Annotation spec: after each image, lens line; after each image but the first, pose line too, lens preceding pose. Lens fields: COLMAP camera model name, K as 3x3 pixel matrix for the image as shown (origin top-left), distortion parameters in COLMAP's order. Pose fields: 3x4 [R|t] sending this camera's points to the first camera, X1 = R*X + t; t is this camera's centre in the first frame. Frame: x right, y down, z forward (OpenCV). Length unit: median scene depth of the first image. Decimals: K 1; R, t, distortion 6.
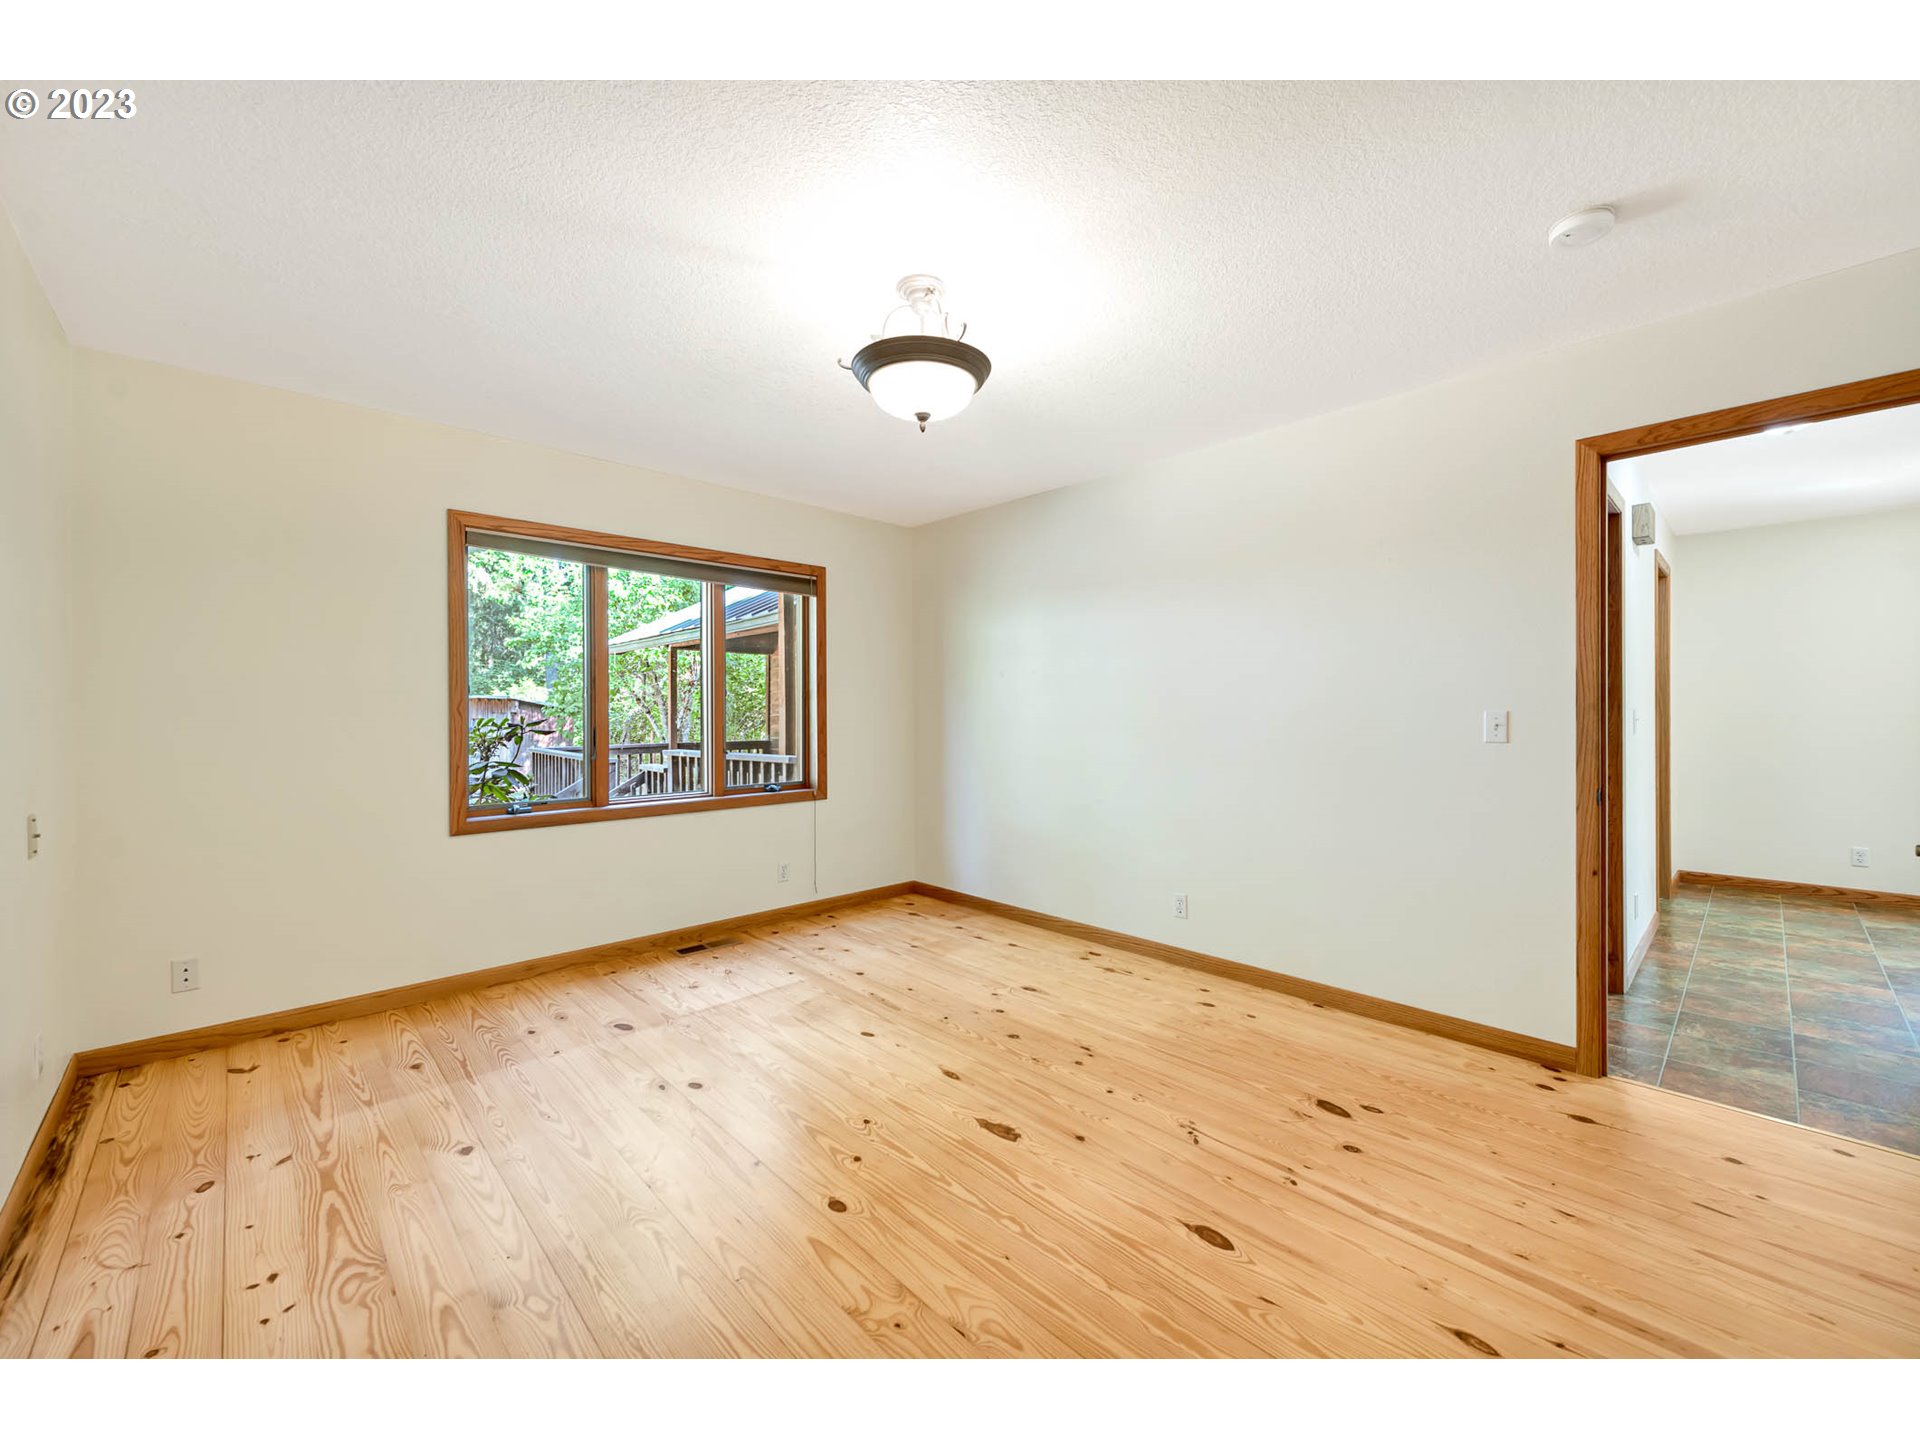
lens RADIAL K [[763.9, 0, 962.9], [0, 763.9, 713.7], [0, 0, 1]] dist [0.012443, -0.001065]
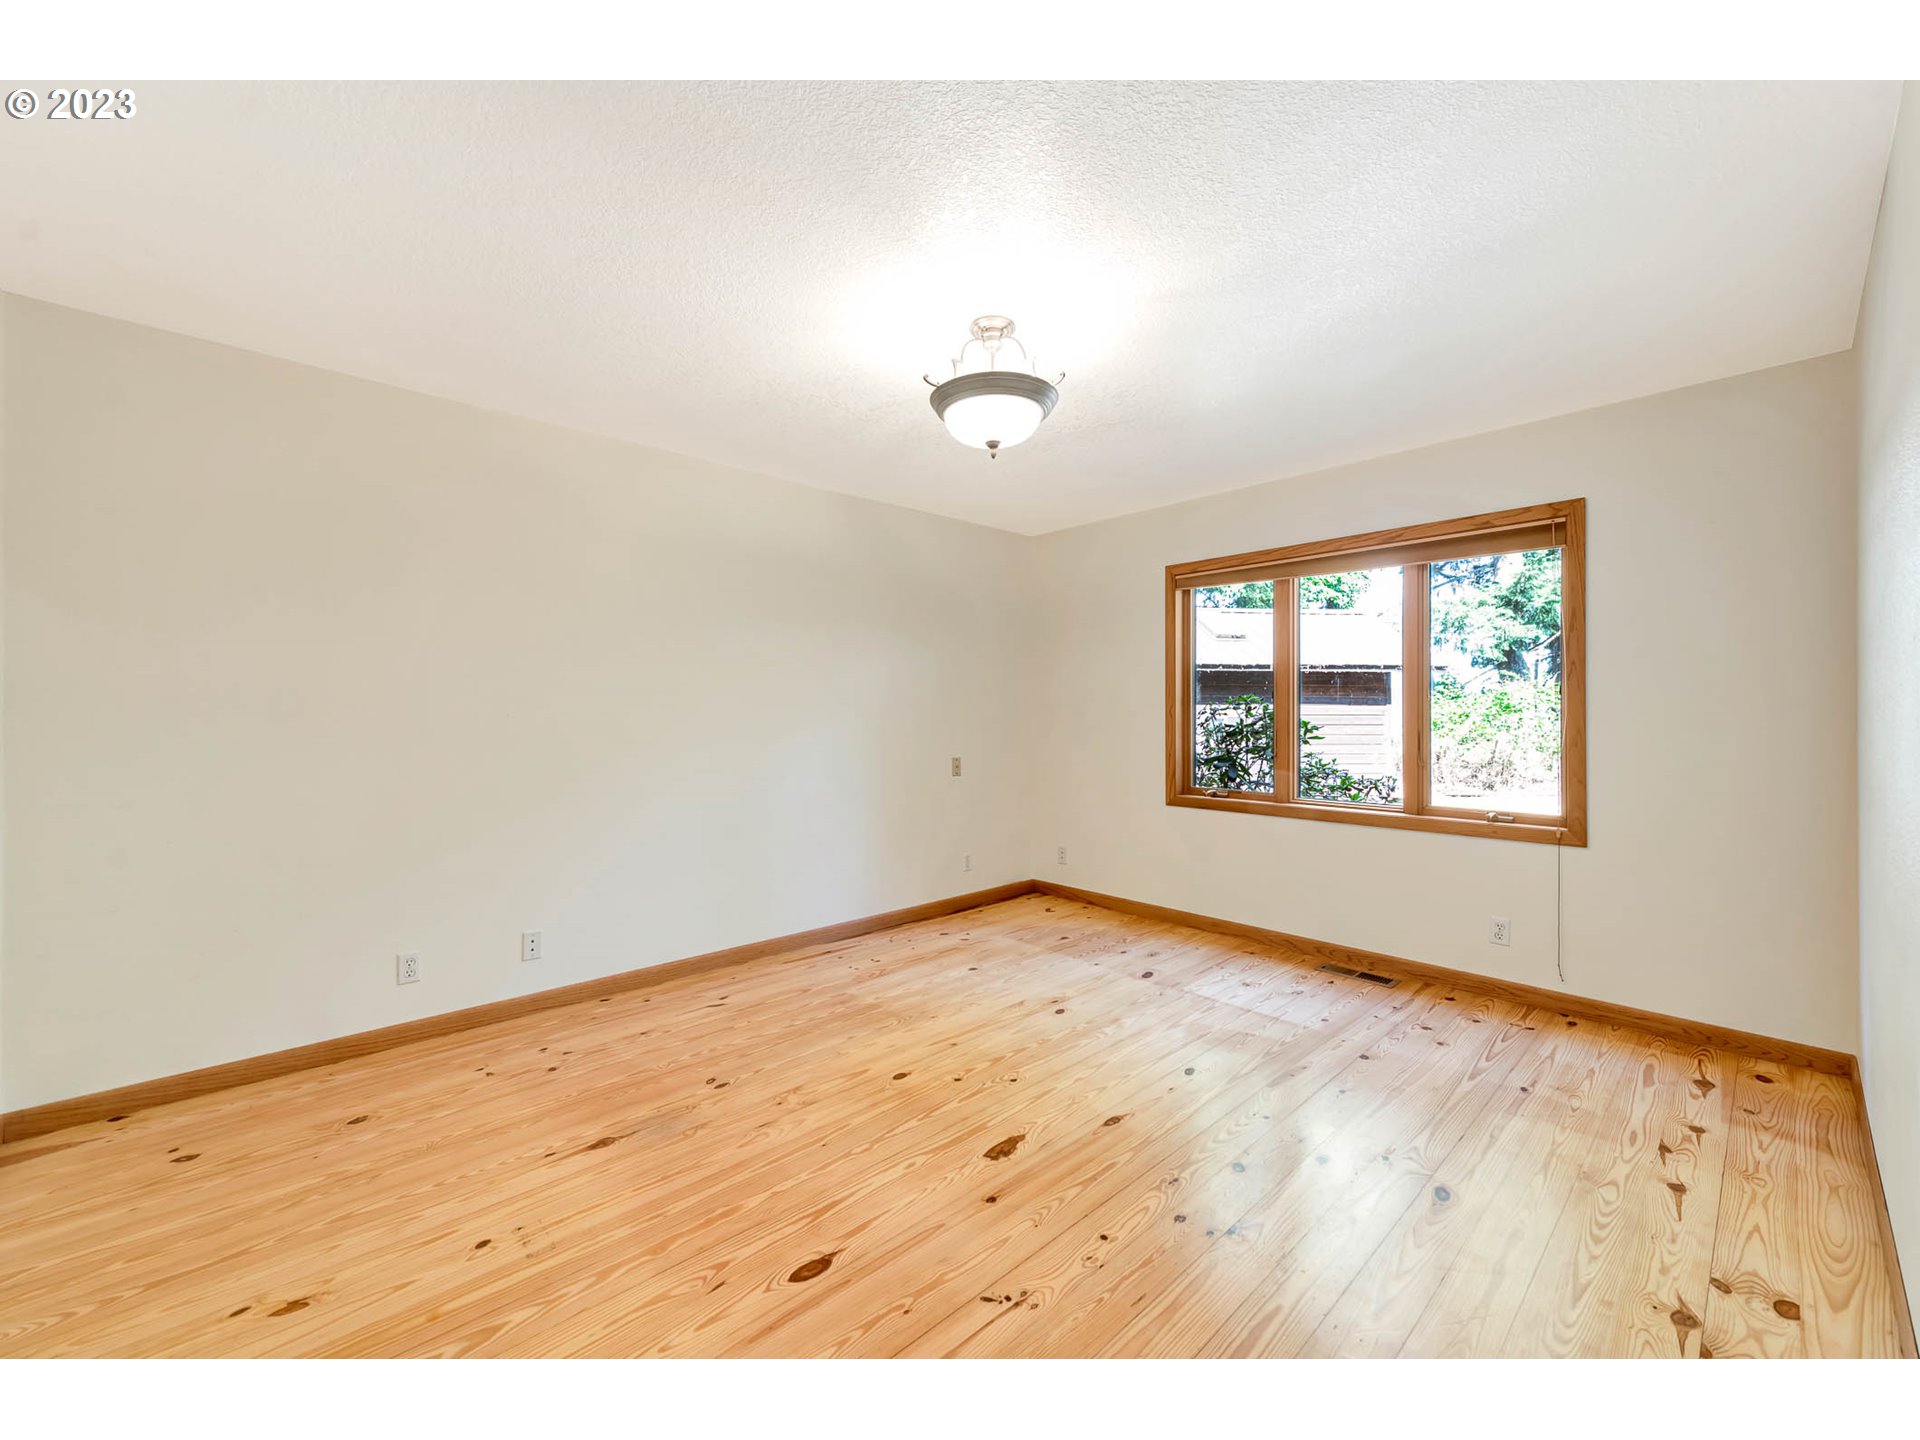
lens RADIAL K [[763.9, 0, 962.6], [0, 763.9, 715.3], [0, 0, 1]] dist [0.012443, -0.001065]
pose [[-0.018161, 0.004439, -0.999825, 0.696175], [-0.004764, 0.999978, 0.004527, -0.004778], [0.999824, 0.004846, -0.018139, 0.659559]]
